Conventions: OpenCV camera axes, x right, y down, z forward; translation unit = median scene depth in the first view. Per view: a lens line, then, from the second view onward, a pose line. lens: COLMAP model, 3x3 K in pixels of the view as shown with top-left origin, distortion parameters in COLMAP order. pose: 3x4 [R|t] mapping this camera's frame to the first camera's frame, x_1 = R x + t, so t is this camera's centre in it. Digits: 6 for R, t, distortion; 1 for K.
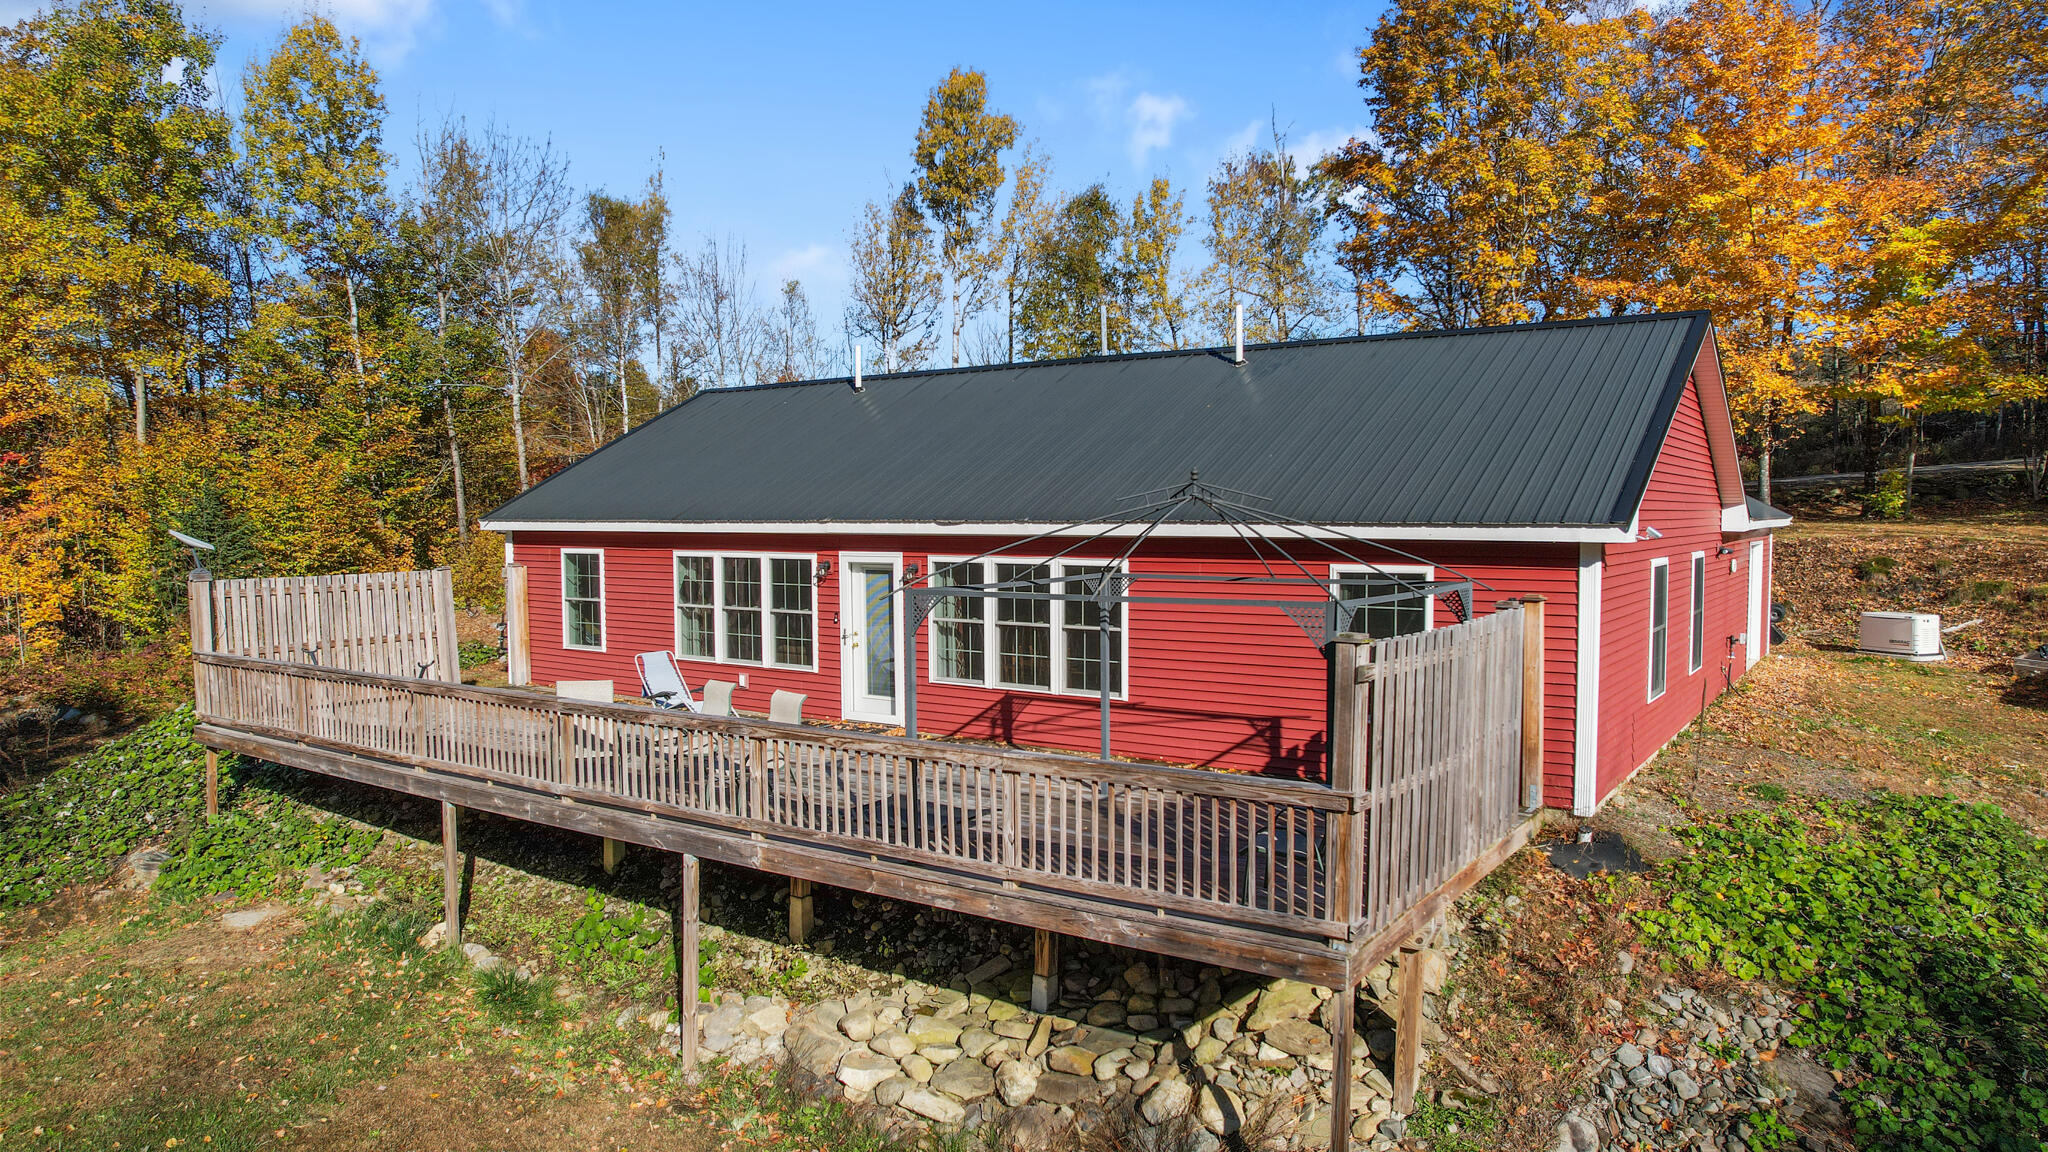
lens RADIAL K [[1315.2, 0, 1040.3], [0, 1315.2, 584.6], [0, 0, 1]] dist [-0.102402, 0.087118]
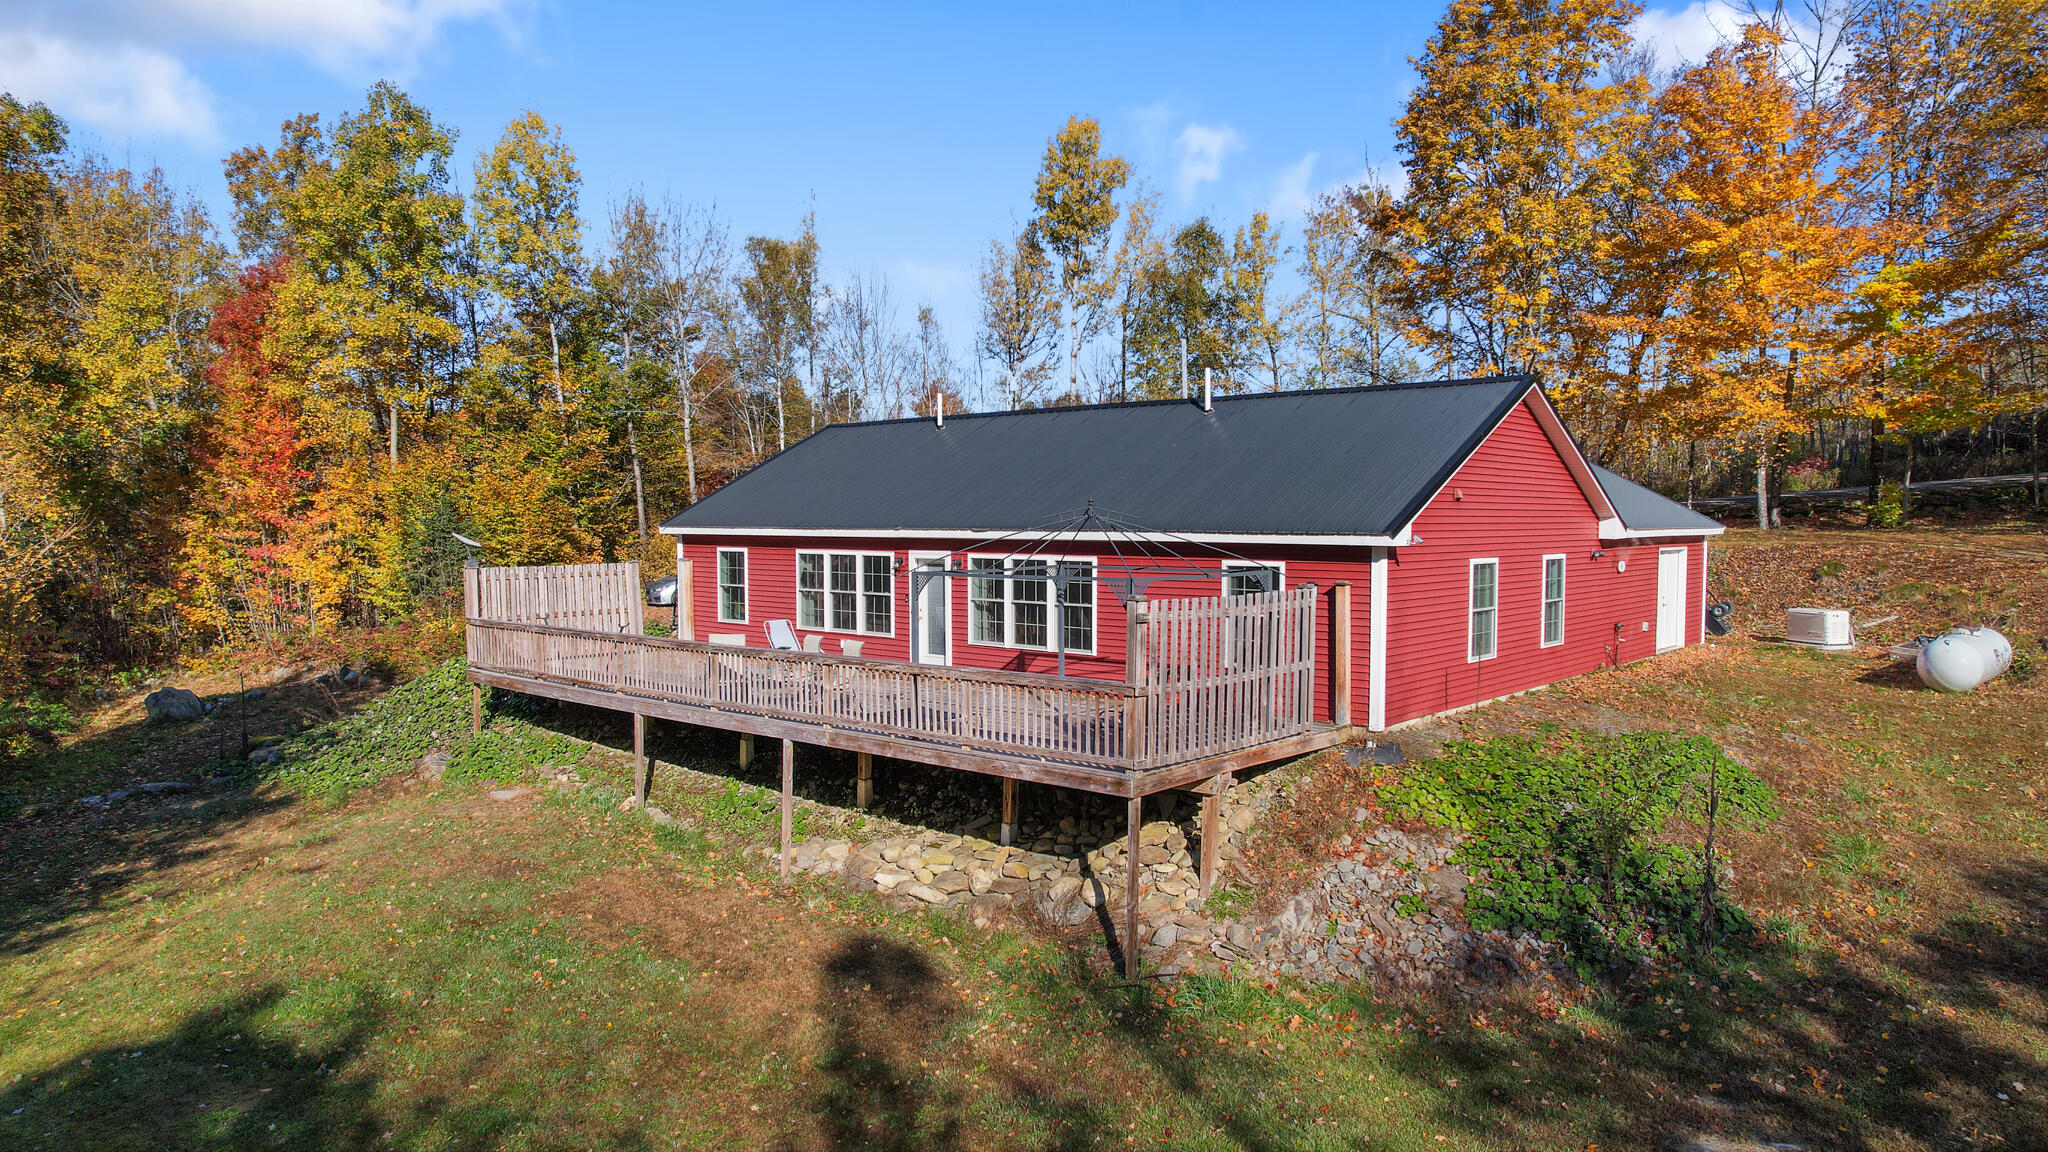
lens RADIAL K [[1315.2, 0, 1040.3], [0, 1315.2, 584.6], [0, 0, 1]] dist [-0.102402, 0.087118]
pose [[0.992901, 0.008503, -0.118643, 0.125402], [-0.008865, 0.999957, -0.002531, 0.011053], [0.118616, 0.003565, 0.992934, -0.306434]]
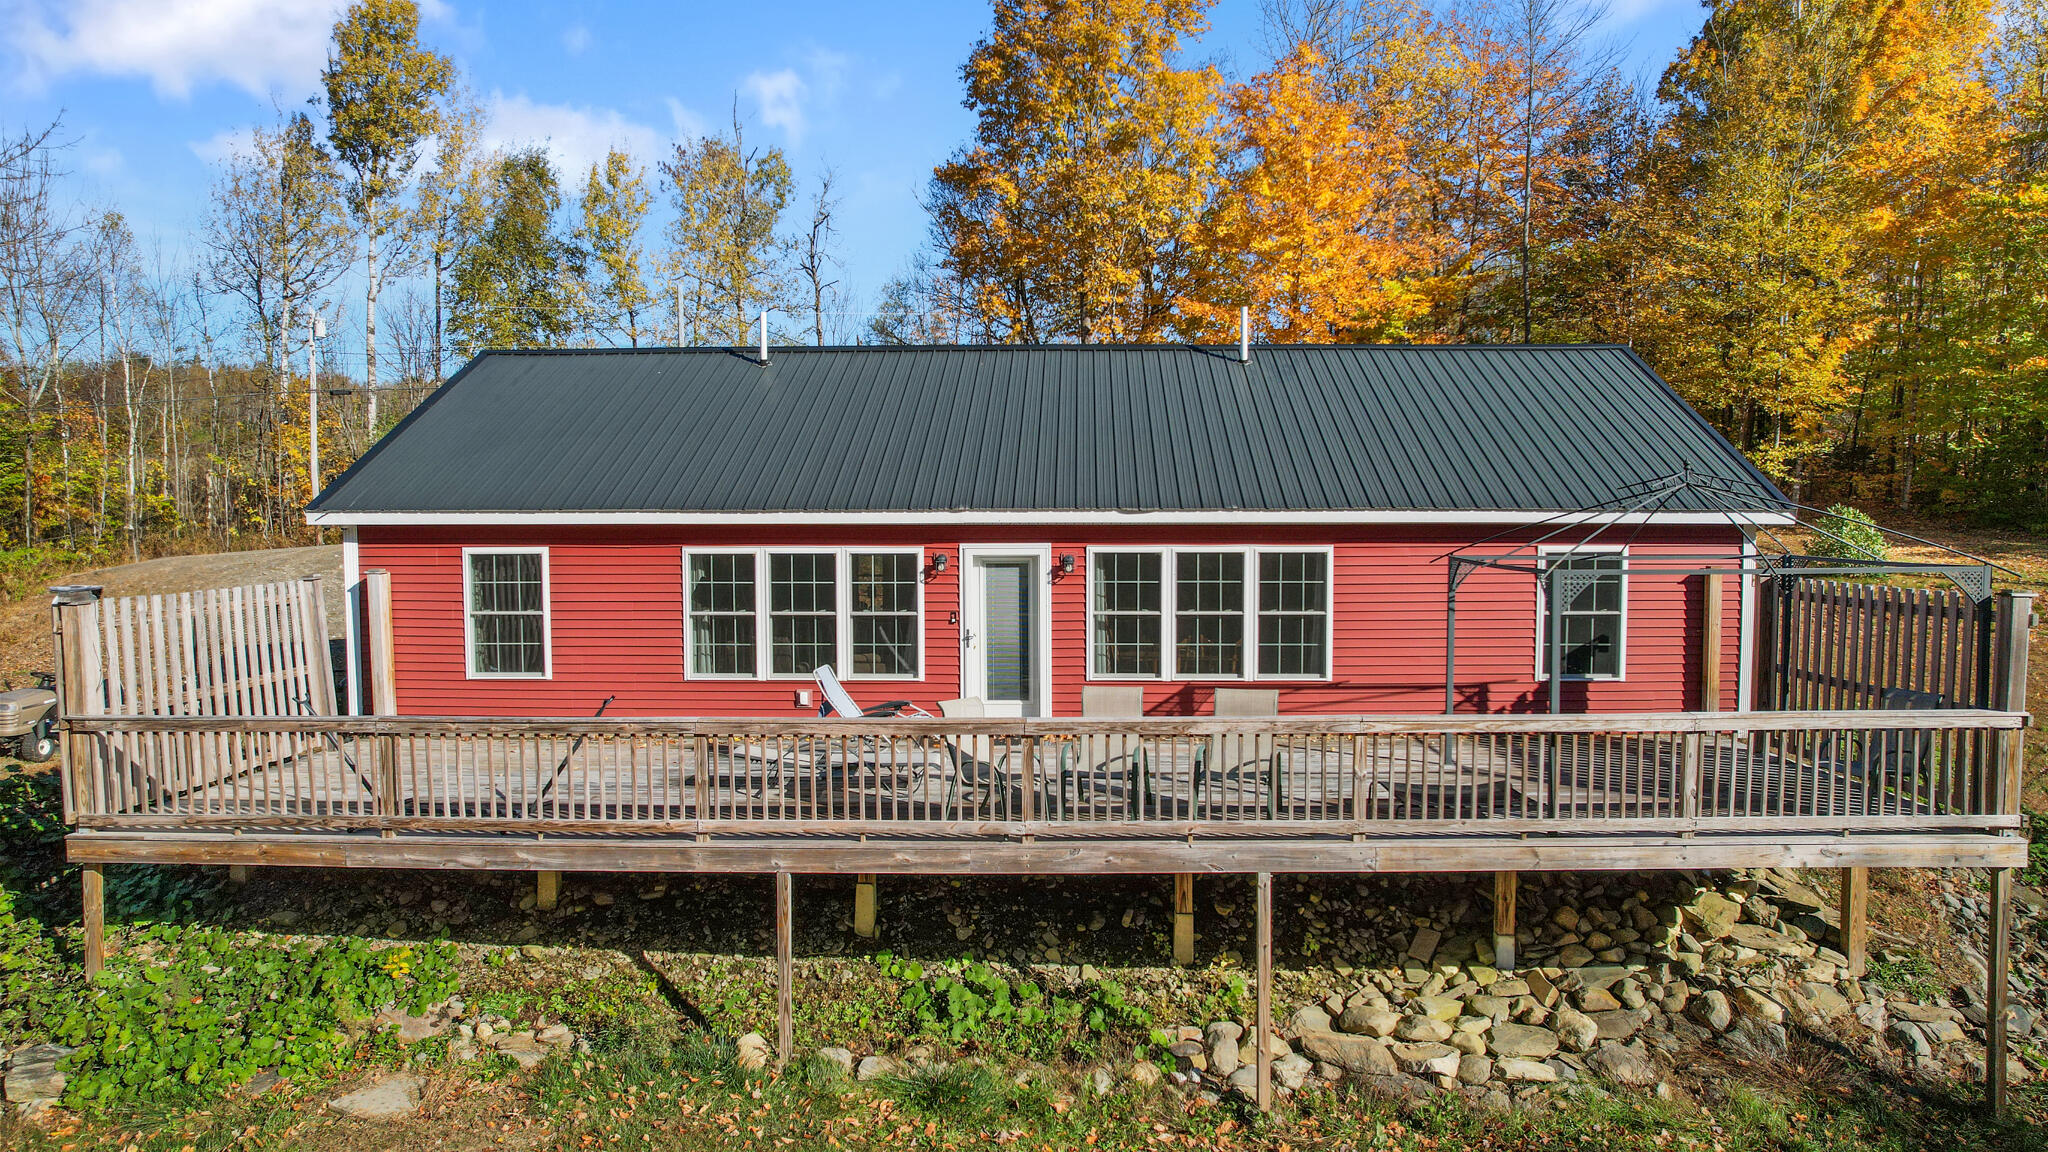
lens RADIAL K [[1315.2, 0, 1040.3], [0, 1315.2, 584.6], [0, 0, 1]] dist [-0.102402, 0.087118]
pose [[0.839995, -0.031147, 0.541700, -0.494841], [0.030100, 0.999489, 0.010793, -0.004457], [-0.541759, 0.007239, 0.840503, 0.179257]]
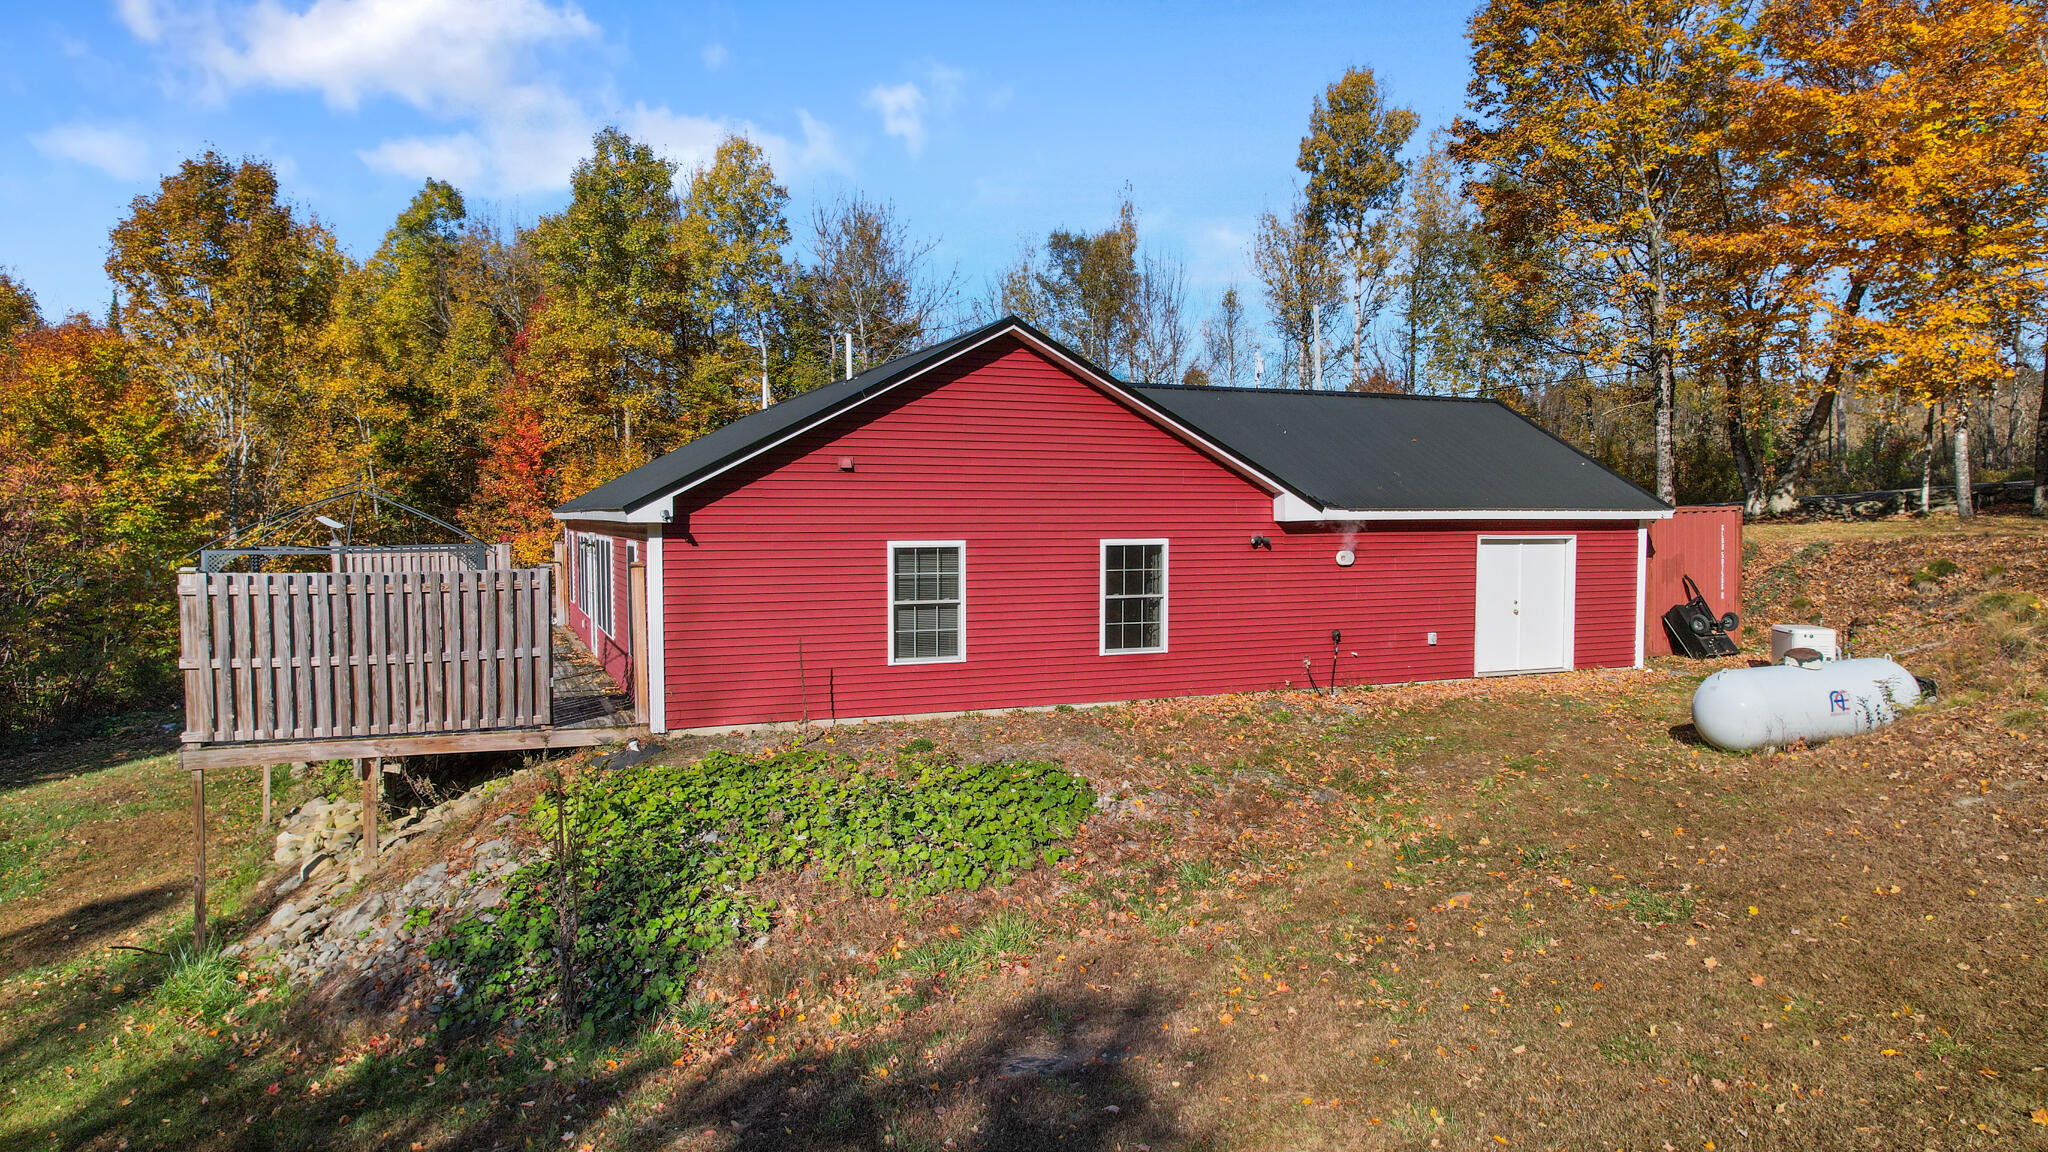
lens RADIAL K [[1315.2, 0, 1040.3], [0, 1315.2, 584.6], [0, 0, 1]] dist [-0.102402, 0.087118]
pose [[0.847113, 0.029544, -0.530590, 0.844903], [-0.029388, 0.999530, 0.008735, 0.003526], [0.530599, 0.008193, 0.847583, 0.047810]]
